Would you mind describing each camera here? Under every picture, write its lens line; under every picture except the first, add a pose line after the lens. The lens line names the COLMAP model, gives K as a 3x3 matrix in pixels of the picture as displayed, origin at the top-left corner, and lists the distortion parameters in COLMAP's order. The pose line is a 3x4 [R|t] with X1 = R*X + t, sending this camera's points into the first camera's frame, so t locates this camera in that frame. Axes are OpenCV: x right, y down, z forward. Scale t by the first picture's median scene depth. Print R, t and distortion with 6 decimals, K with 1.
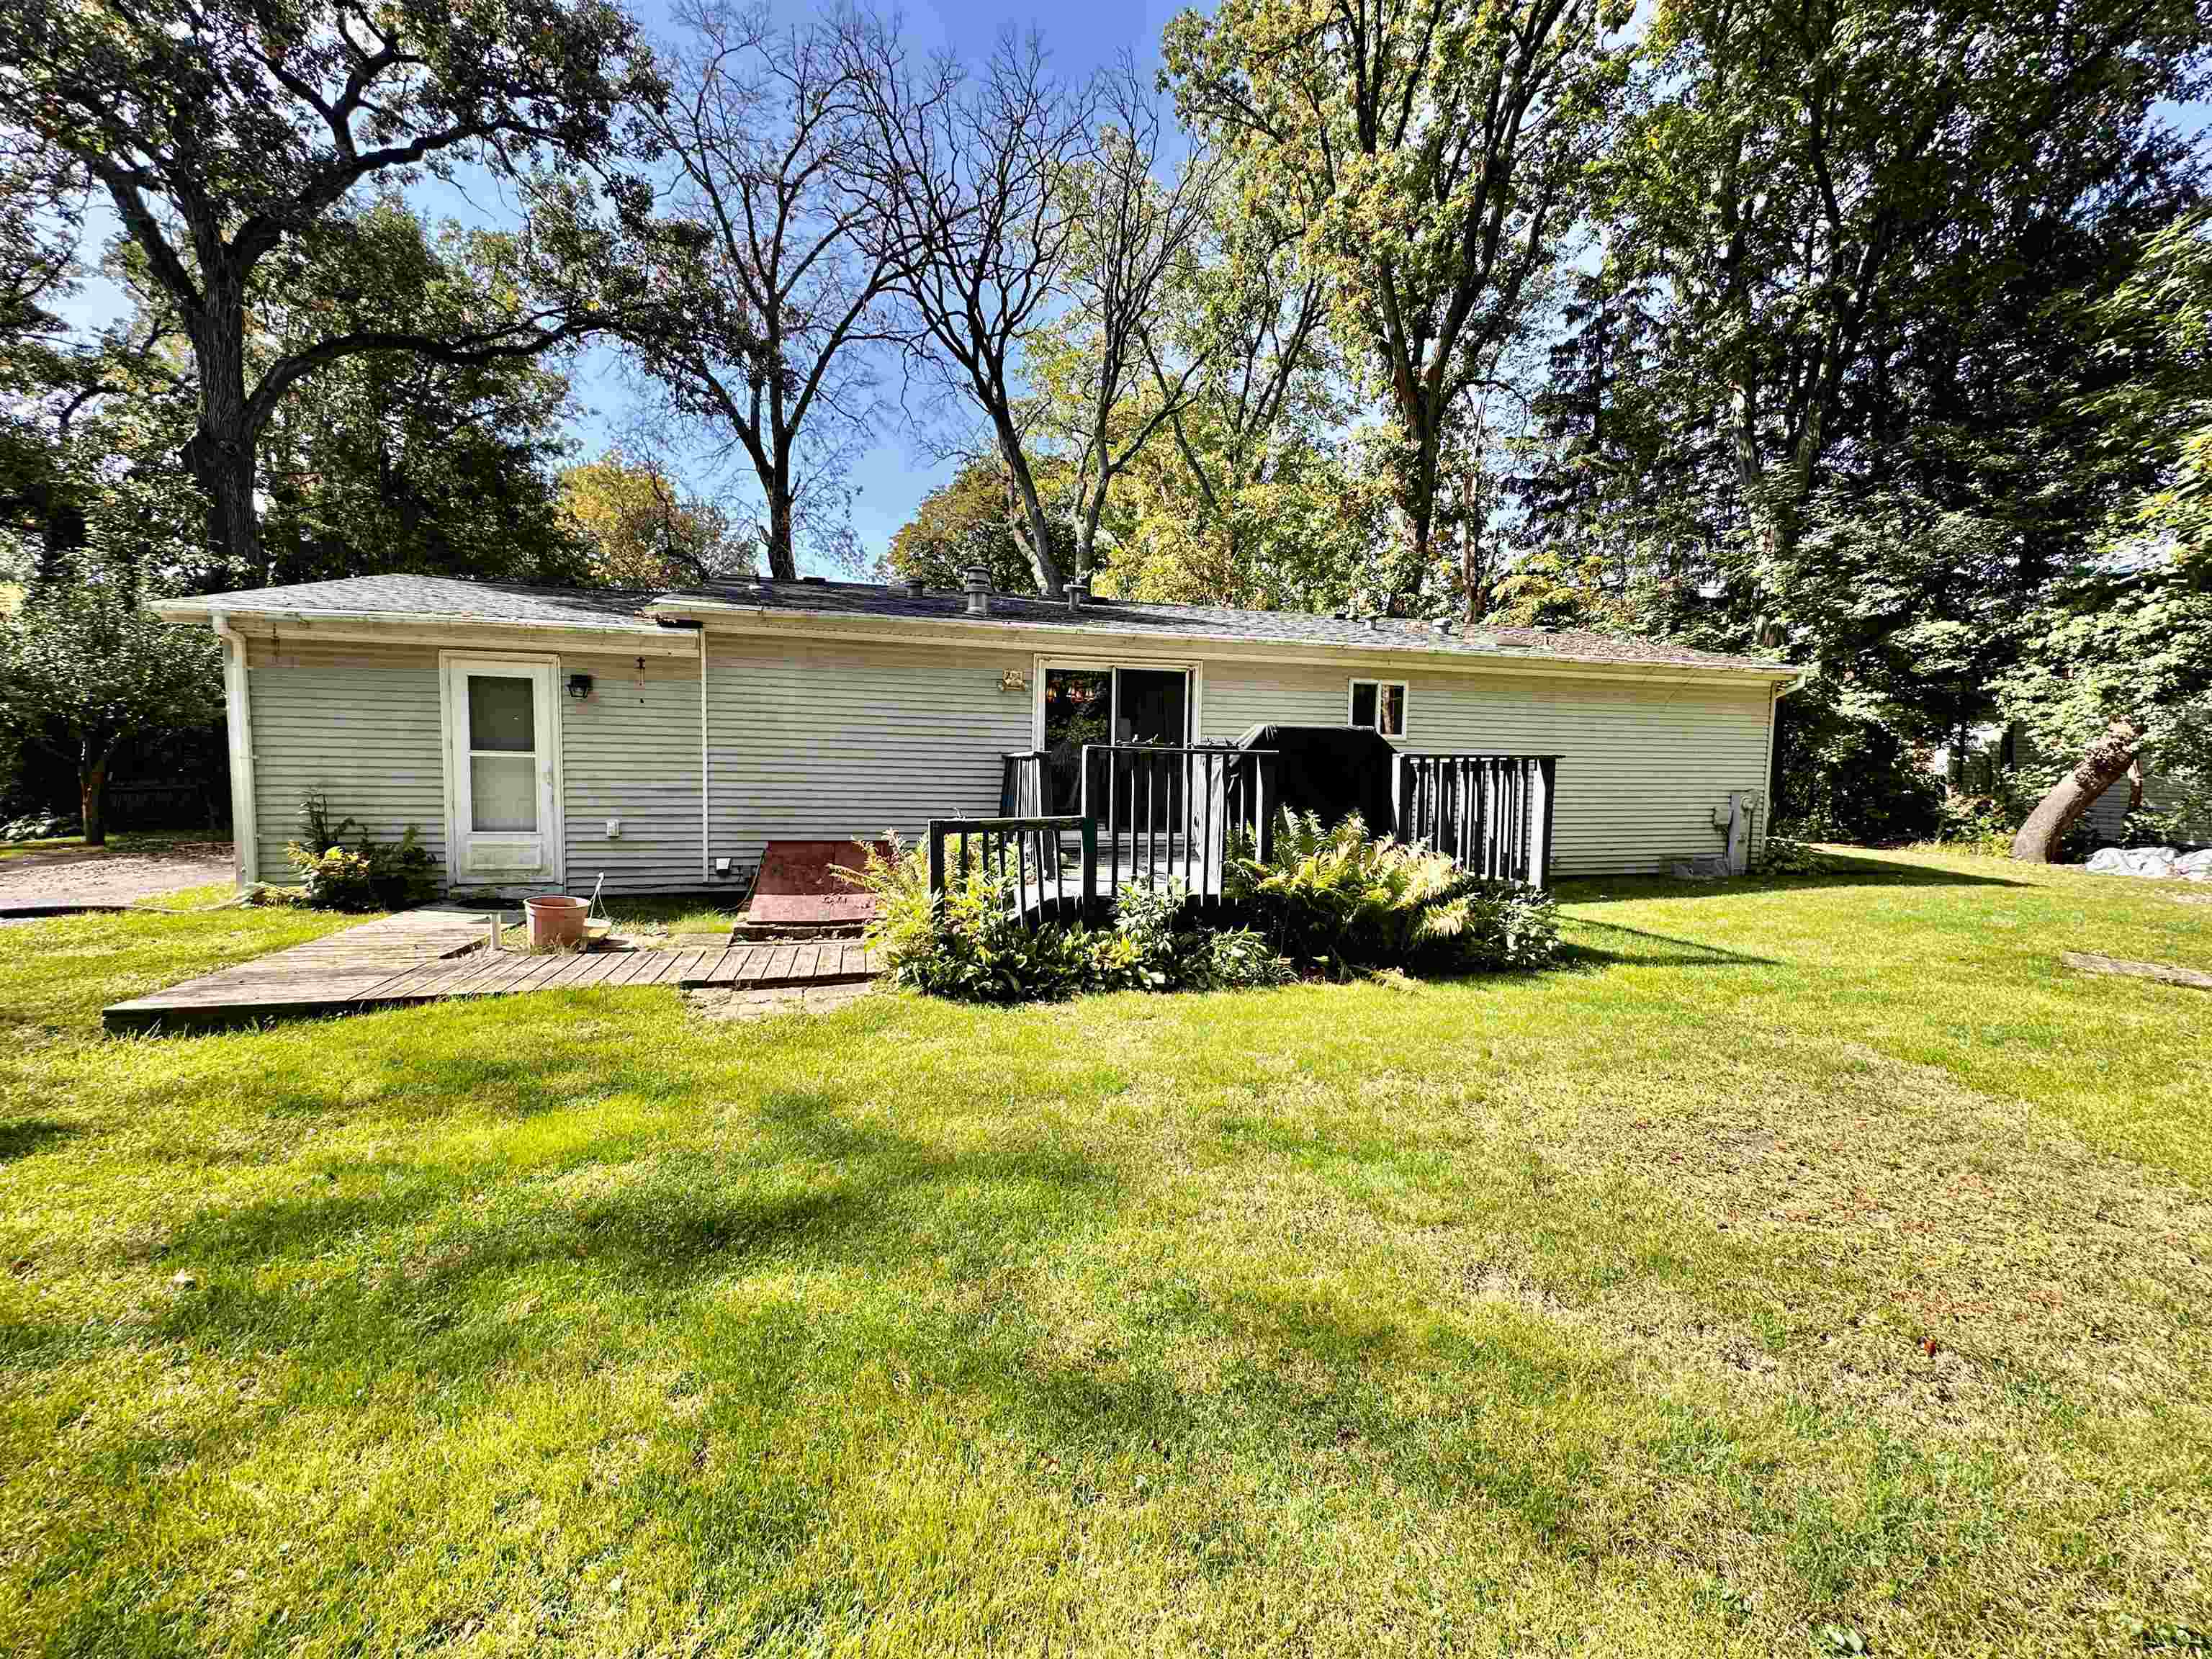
lens RADIAL K [[889.2, 0, 1107.1], [0, 889.2, 829.7], [0, 0, 1]] dist [-0.003198, 0.000636]
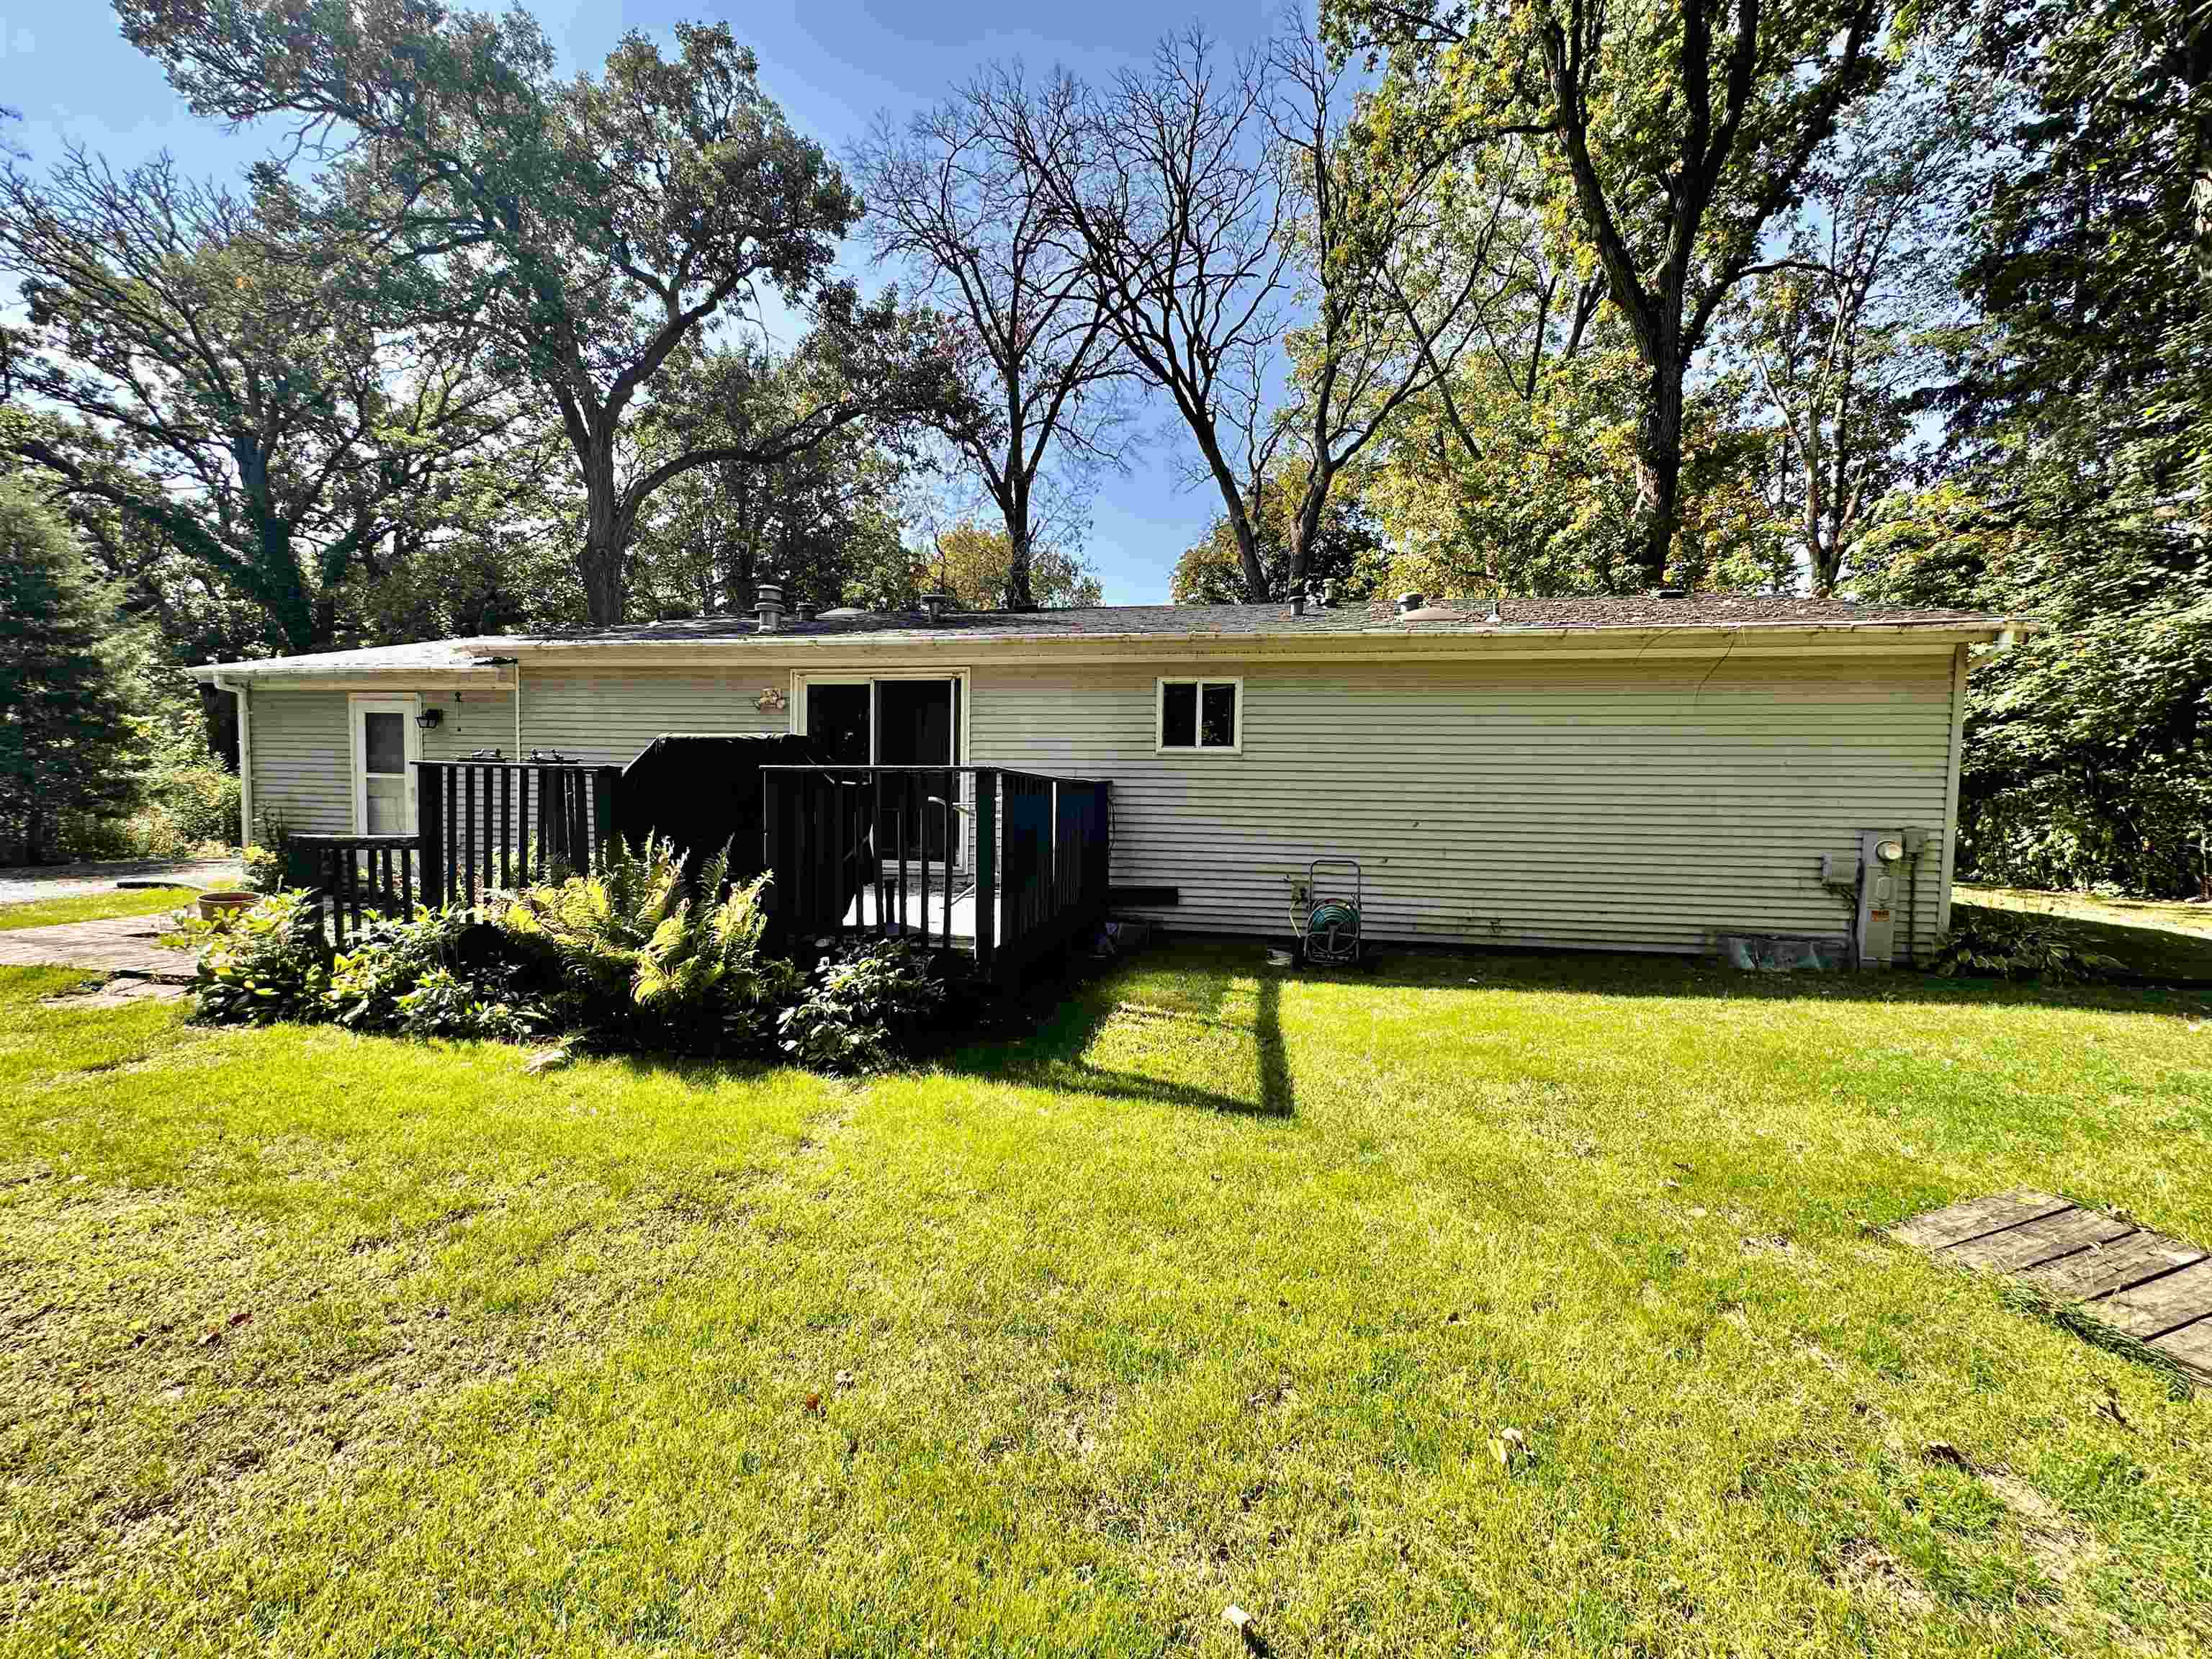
lens RADIAL K [[889.2, 0, 1105.6], [0, 889.2, 830.9], [0, 0, 1]] dist [-0.003198, 0.000636]
pose [[0.899315, 0.021333, -0.436781, 0.579419], [-0.033555, 0.999231, -0.020284, -0.014357], [0.436012, 0.032898, 0.899339, 0.261540]]
